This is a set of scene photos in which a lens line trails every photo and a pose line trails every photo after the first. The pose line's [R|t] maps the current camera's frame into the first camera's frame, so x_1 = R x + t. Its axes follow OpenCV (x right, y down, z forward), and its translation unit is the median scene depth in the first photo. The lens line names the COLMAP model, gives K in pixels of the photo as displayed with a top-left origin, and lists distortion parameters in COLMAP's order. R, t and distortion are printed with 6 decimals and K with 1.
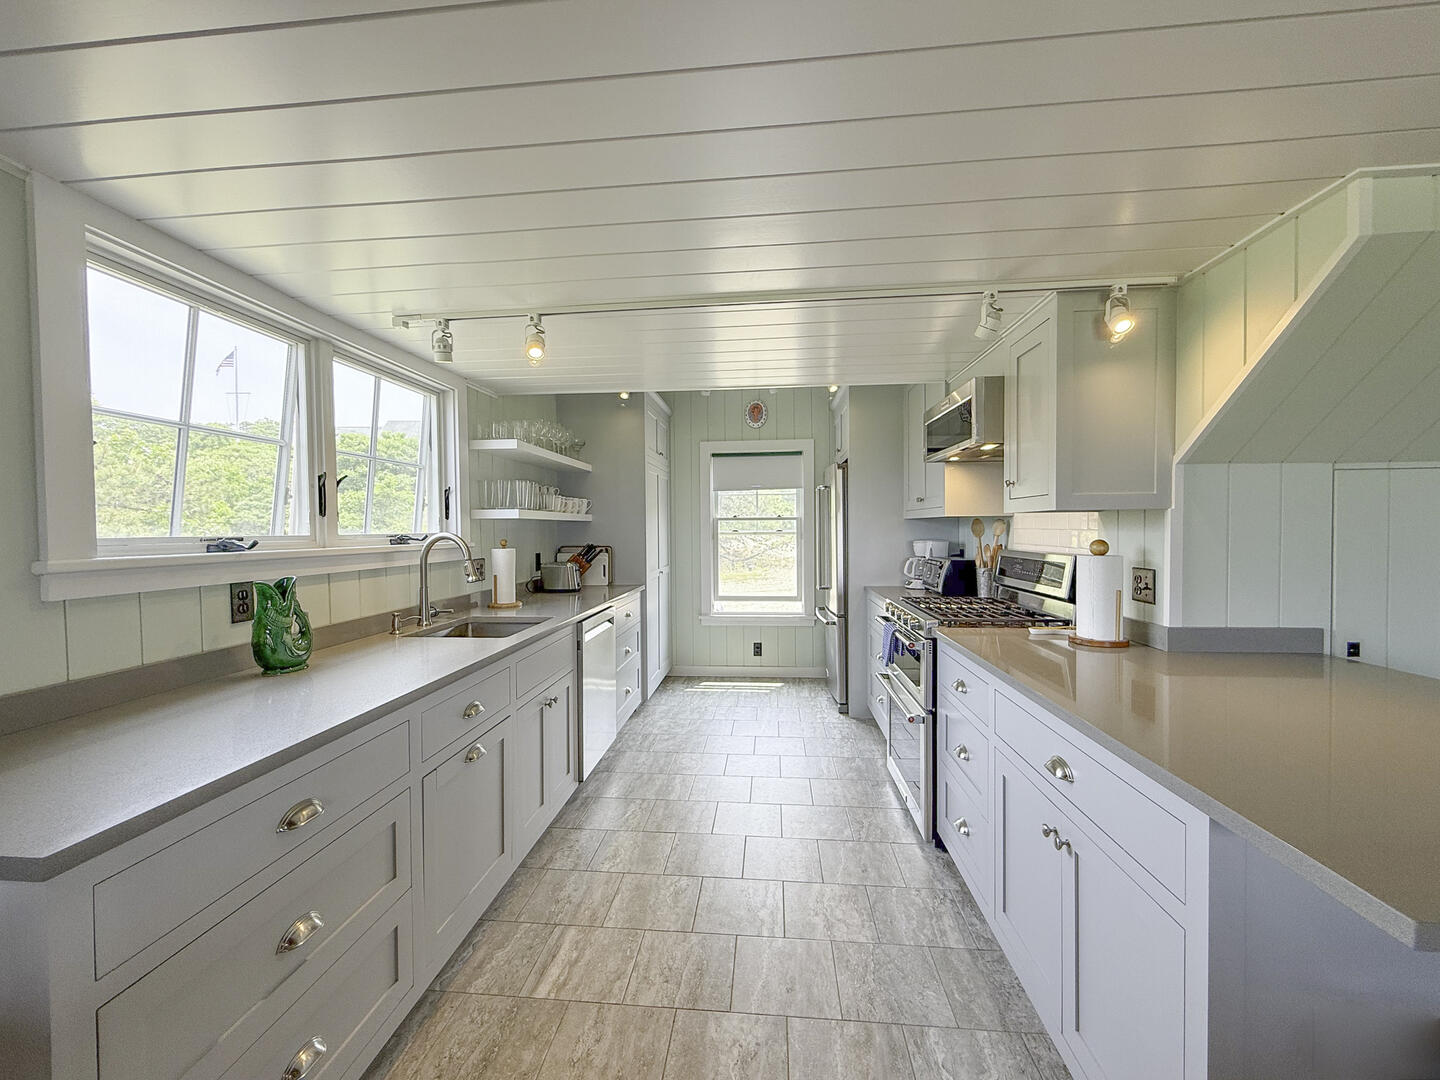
lens RADIAL K [[585.3, 0, 720.0], [0, 585.3, 540.0], [0, 0, 1]] dist [0.000804, 0.000067]
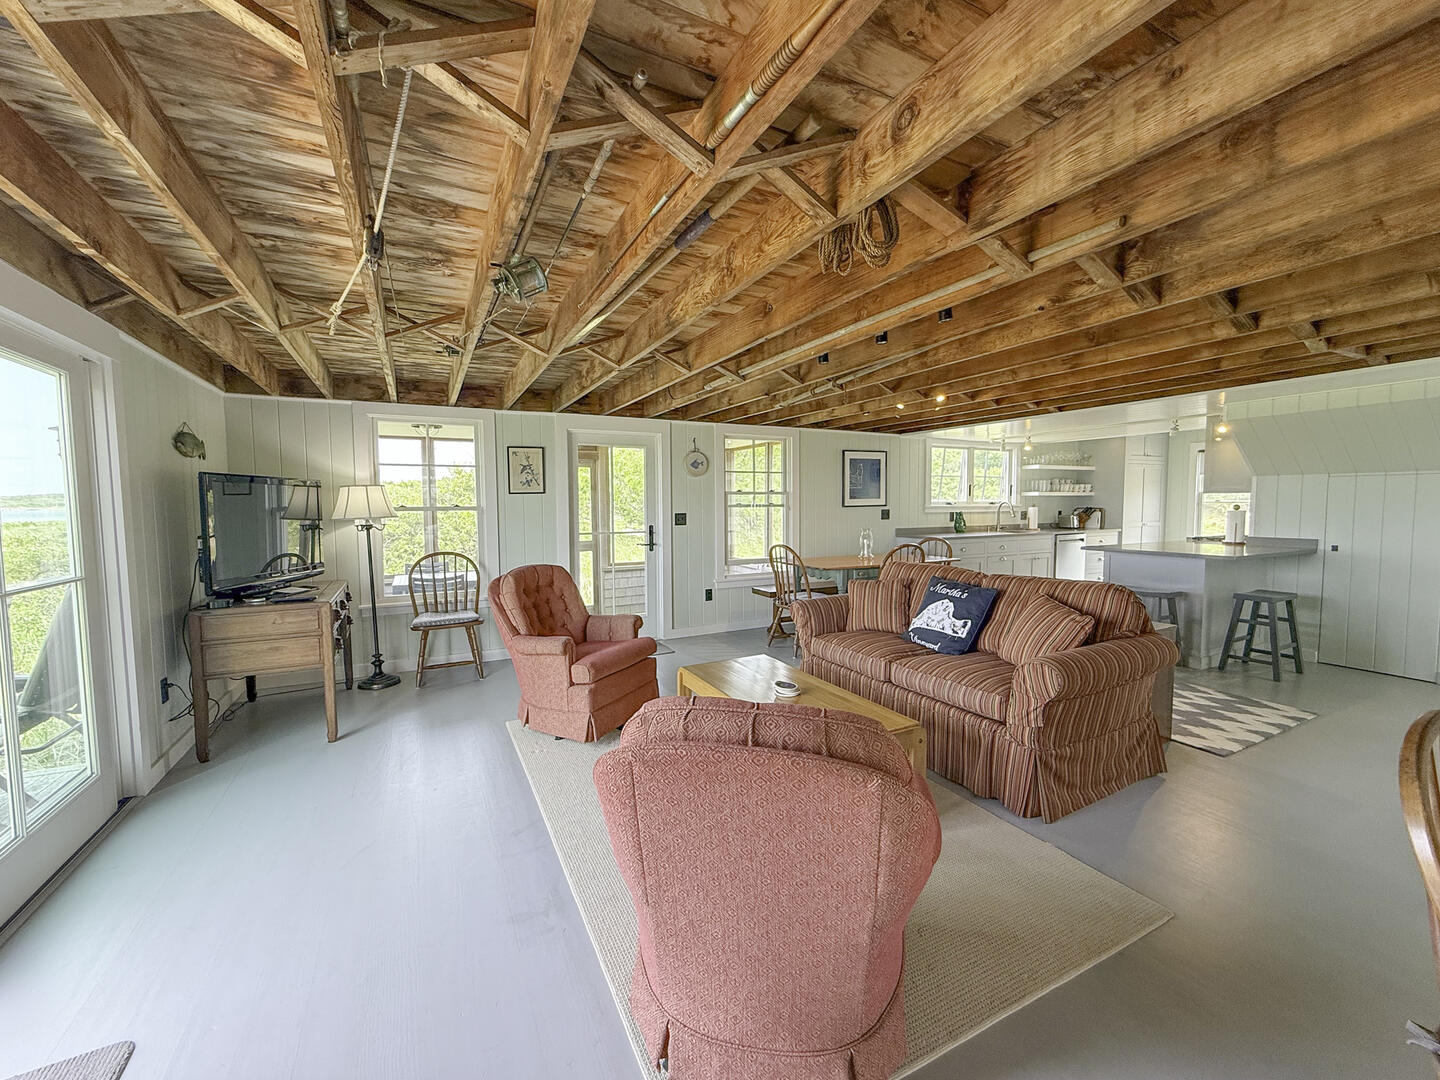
lens RADIAL K [[574.5, 0, 720.0], [0, 574.5, 540.0], [0, 0, 1]] dist [-0.000210, -0.000382]
pose [[0.532246, 0.059867, -0.844470, 0.862751], [-0.014054, 0.997984, 0.061893, 0.017455], [0.846473, -0.021074, 0.532014, -1.255607]]
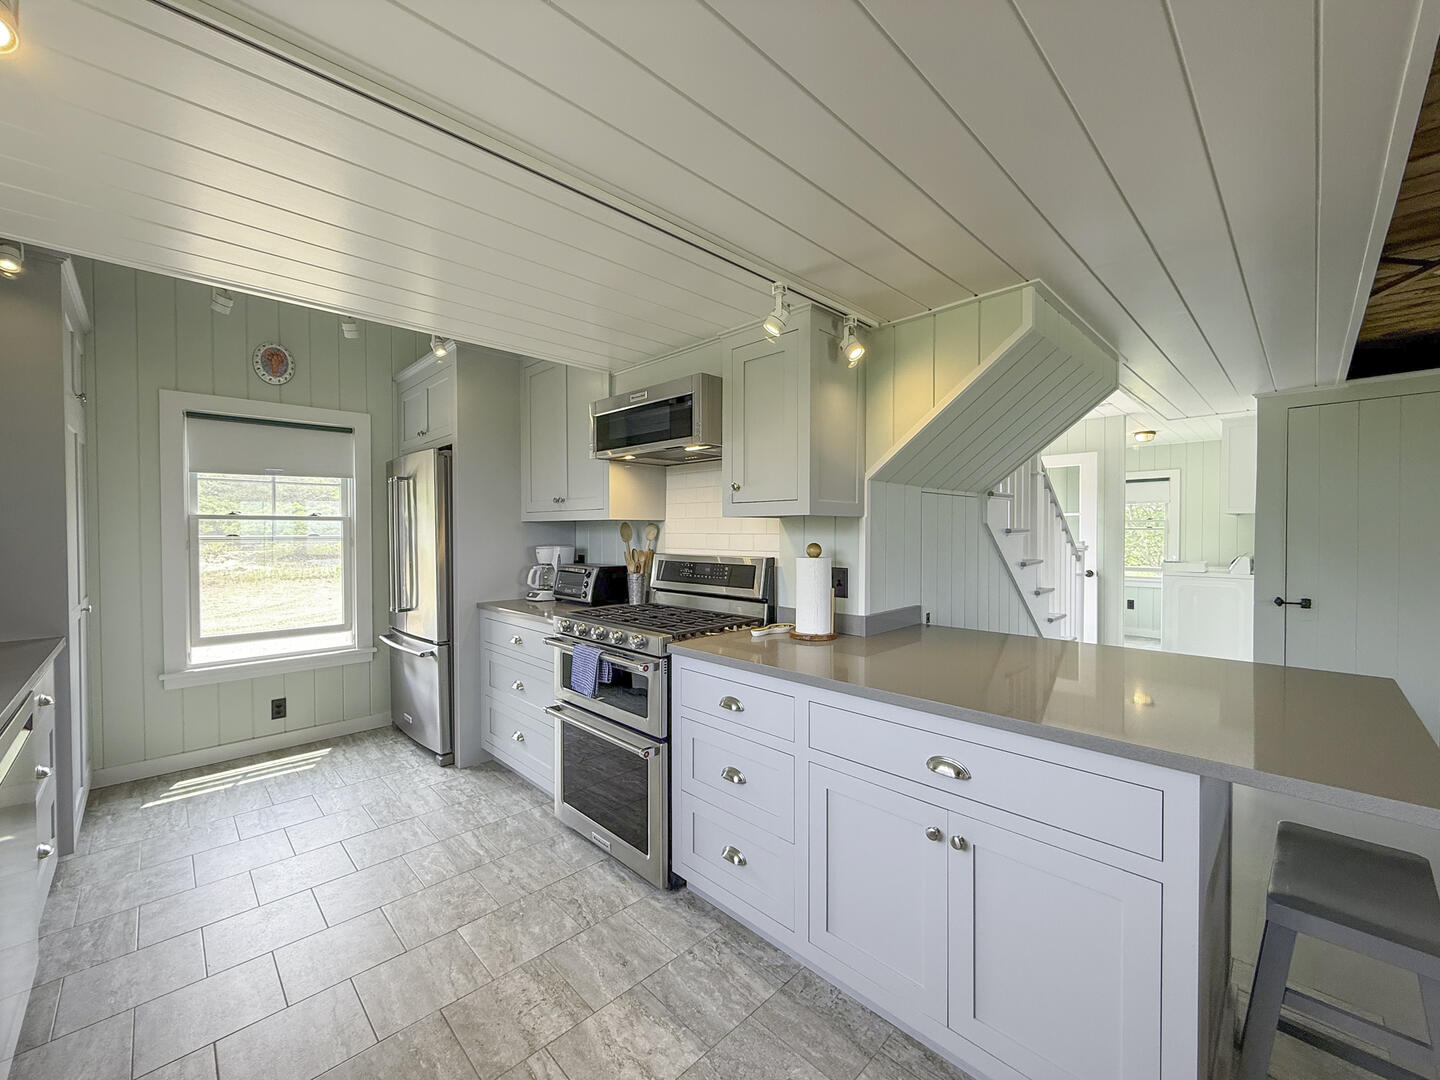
lens RADIAL K [[574.5, 0, 720.0], [0, 574.5, 540.0], [0, 0, 1]] dist [-0.000210, -0.000382]
pose [[0.646020, -0.005471, 0.763301, -0.160032], [0.011641, 0.999929, -0.002686, -0.003268], [-0.763232, 0.010621, 0.646038, 0.240259]]
